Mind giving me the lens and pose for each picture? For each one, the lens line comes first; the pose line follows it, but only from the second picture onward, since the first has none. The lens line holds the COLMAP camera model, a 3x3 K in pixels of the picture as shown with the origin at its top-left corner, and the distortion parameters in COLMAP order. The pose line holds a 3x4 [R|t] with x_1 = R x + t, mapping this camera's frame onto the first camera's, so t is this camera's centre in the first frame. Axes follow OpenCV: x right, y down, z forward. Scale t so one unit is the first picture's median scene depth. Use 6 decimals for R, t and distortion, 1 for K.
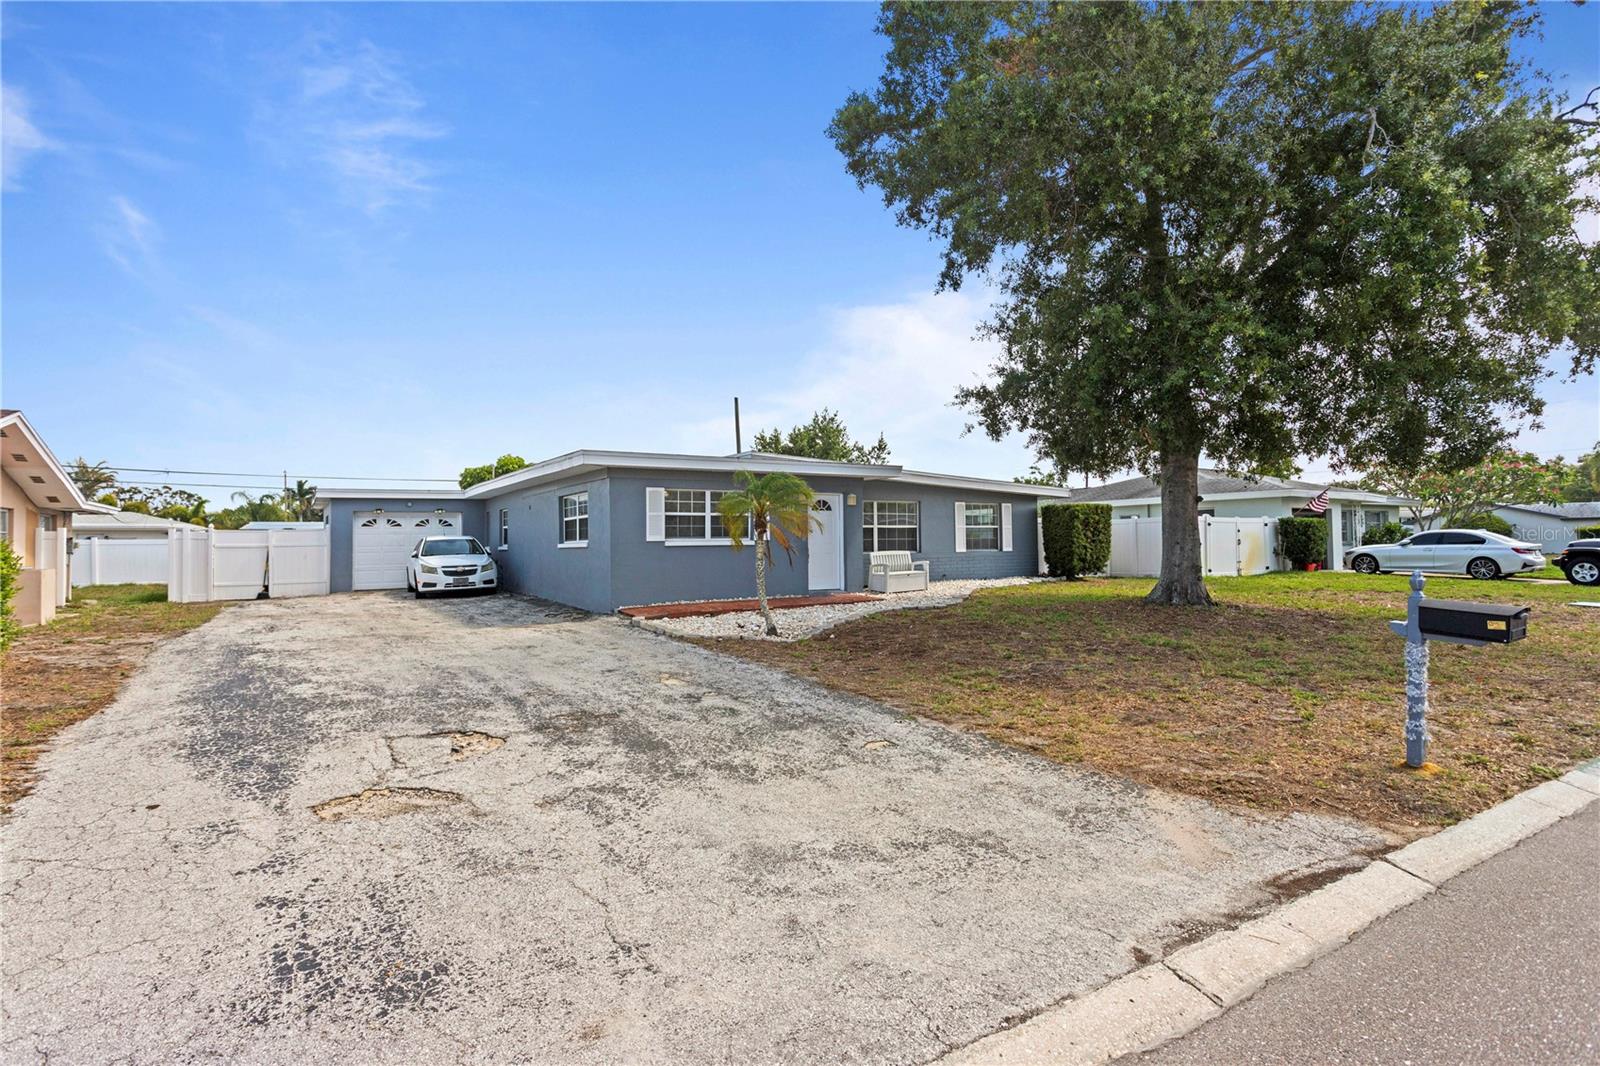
lens RADIAL K [[795.7, 0, 794.5], [0, 795.7, 525.4], [0, 0, 1]] dist [-0.015603, 0.007688]
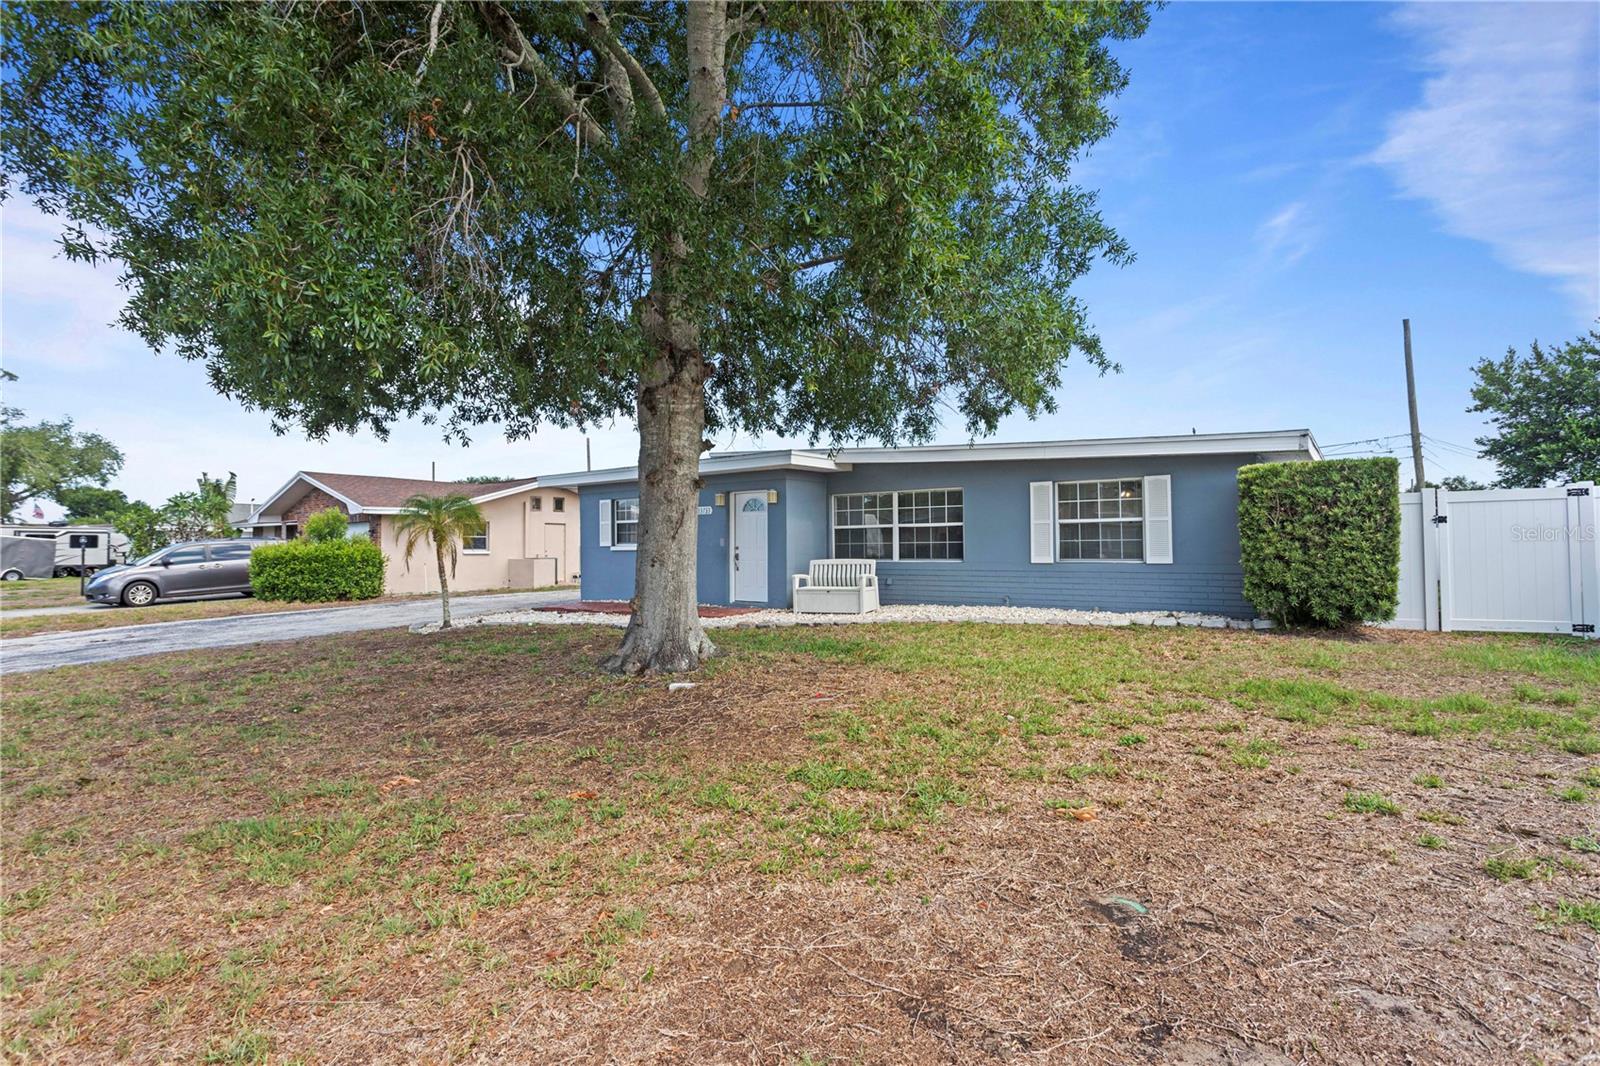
lens RADIAL K [[795.7, 0, 833.1], [0, 795.7, 530.8], [0, 0, 1]] dist [-0.015603, 0.007688]
pose [[0.387240, -0.009447, -0.921931, 0.985983], [0.027881, 0.999610, 0.001468, 0.004505], [0.921557, -0.026273, 0.387352, 0.829149]]
